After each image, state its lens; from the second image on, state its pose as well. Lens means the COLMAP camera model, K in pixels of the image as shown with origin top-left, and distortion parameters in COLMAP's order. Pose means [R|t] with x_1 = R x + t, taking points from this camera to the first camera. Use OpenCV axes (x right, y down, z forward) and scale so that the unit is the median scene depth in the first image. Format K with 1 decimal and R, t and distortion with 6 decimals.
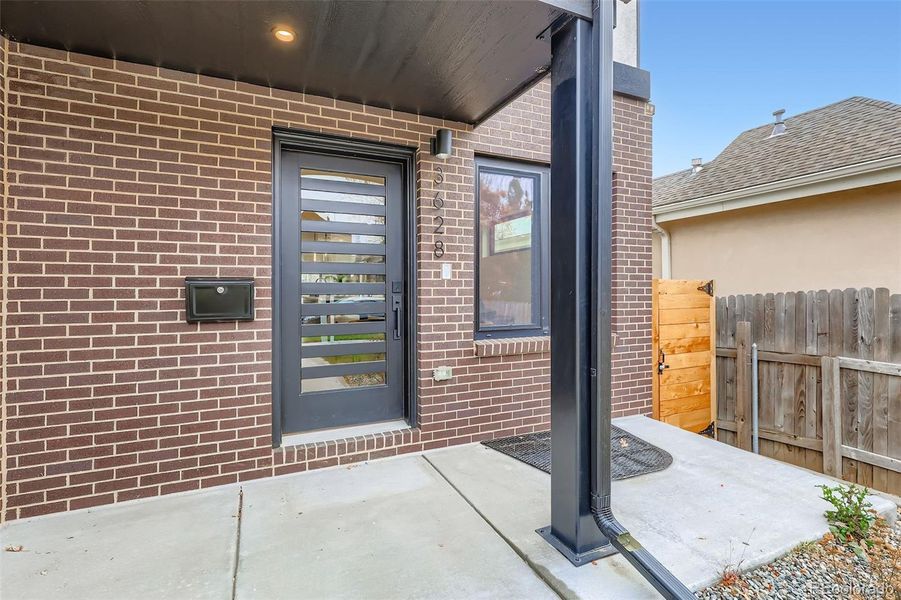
lens RADIAL K [[422.8, 0, 449.4], [0, 422.8, 284.5], [0, 0, 1]] dist [0.001155, -0.000060]
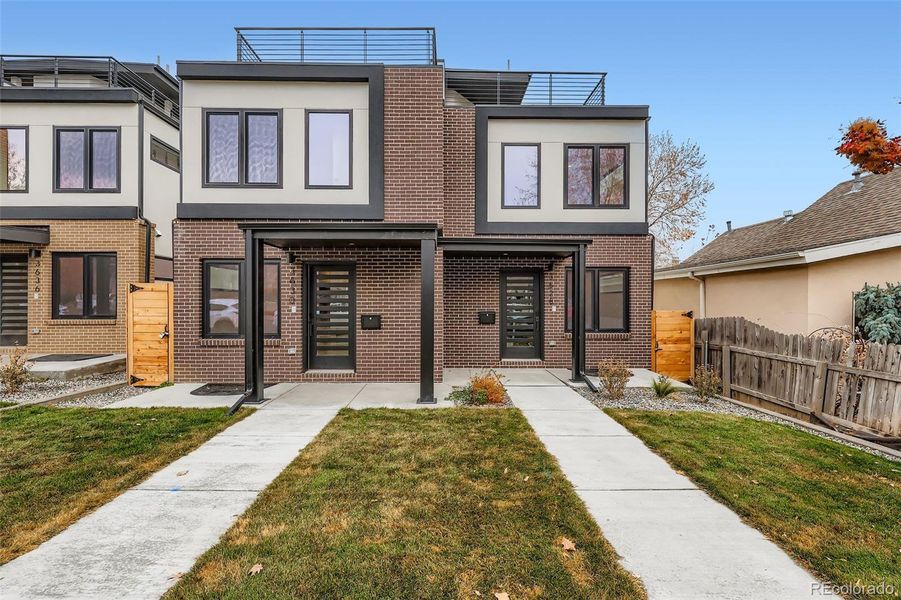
lens RADIAL K [[414.6, 0, 450.5], [0, 414.6, 300.0], [0, 0, 1]] dist [-0.000417, -0.000340]
pose [[0.921127, -0.000136, -0.389262, 0.410988], [0.001216, 0.999996, 0.002526, -0.091134], [0.389260, -0.002800, 0.921124, -1.761664]]
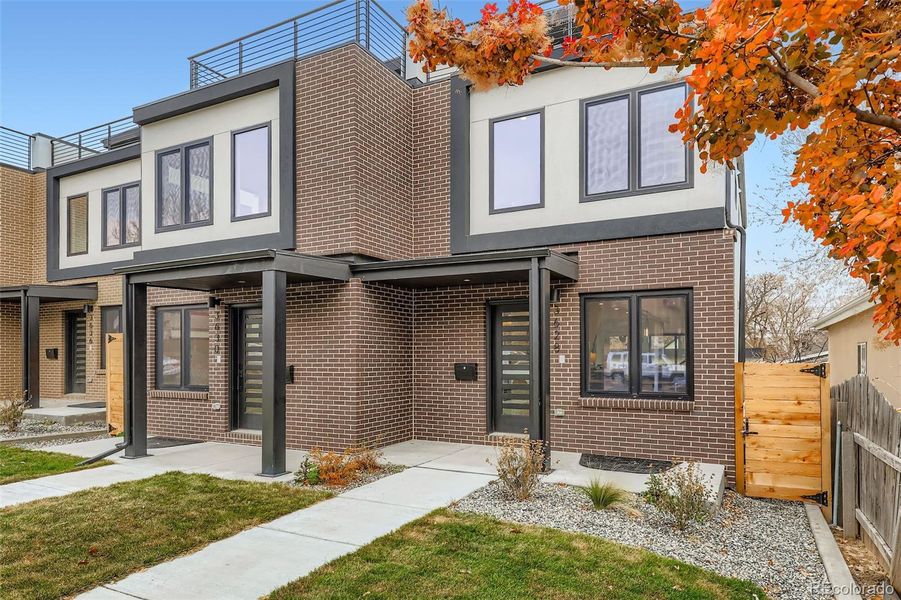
lens RADIAL K [[568.0, 0, 448.0], [0, 568.0, 342.7], [0, 0, 1]] dist [0.008951, 0.001899]
pose [[0.619200, -0.017898, -0.785029, 1.527411], [0.009213, 0.999837, -0.015528, -0.063411], [0.785179, 0.002383, 0.619264, -0.893941]]
